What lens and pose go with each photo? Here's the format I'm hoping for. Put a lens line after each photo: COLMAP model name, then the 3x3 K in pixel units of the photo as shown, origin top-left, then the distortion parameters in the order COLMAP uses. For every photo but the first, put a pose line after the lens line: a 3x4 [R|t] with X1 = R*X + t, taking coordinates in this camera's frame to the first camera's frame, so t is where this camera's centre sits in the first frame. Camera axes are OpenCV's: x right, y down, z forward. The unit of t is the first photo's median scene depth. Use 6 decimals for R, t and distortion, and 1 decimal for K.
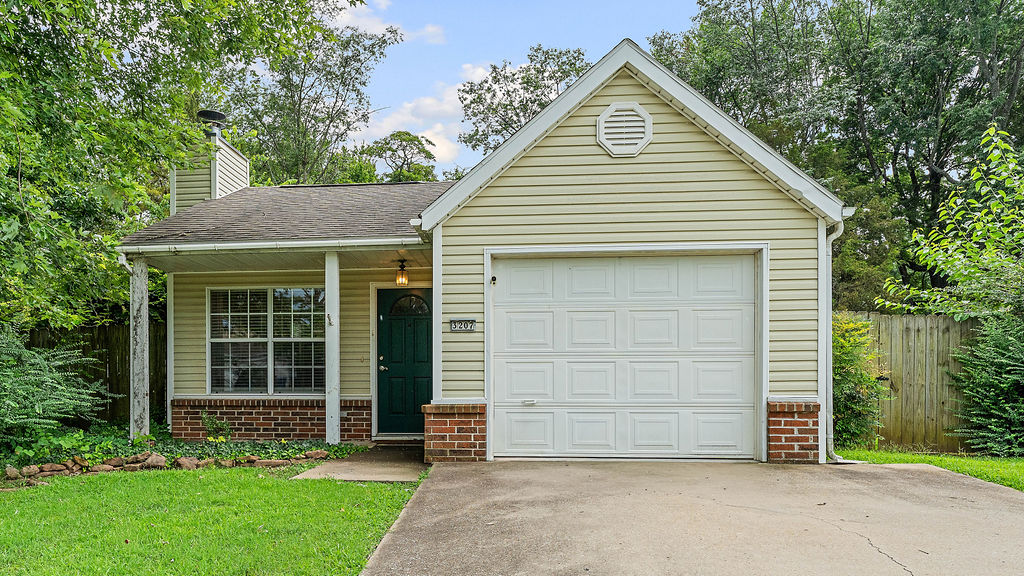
lens RADIAL K [[692.8, 0, 512.0], [0, 692.8, 288.0], [0, 0, 1]] dist [-0.000981, 0.000361]
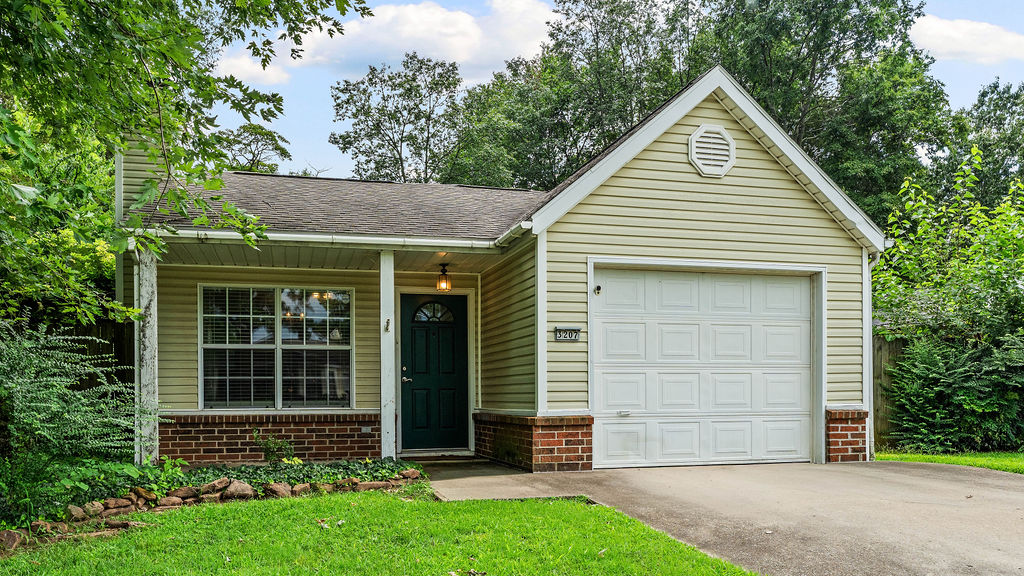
lens RADIAL K [[686.8, 0, 510.8], [0, 686.8, 302.4], [0, 0, 1]] dist [-0.001502, -0.001121]
pose [[0.949945, 0.037526, 0.310155, -0.438680], [-0.037161, 0.999284, -0.007090, 0.018086], [-0.310199, -0.004791, 0.950660, 0.108052]]
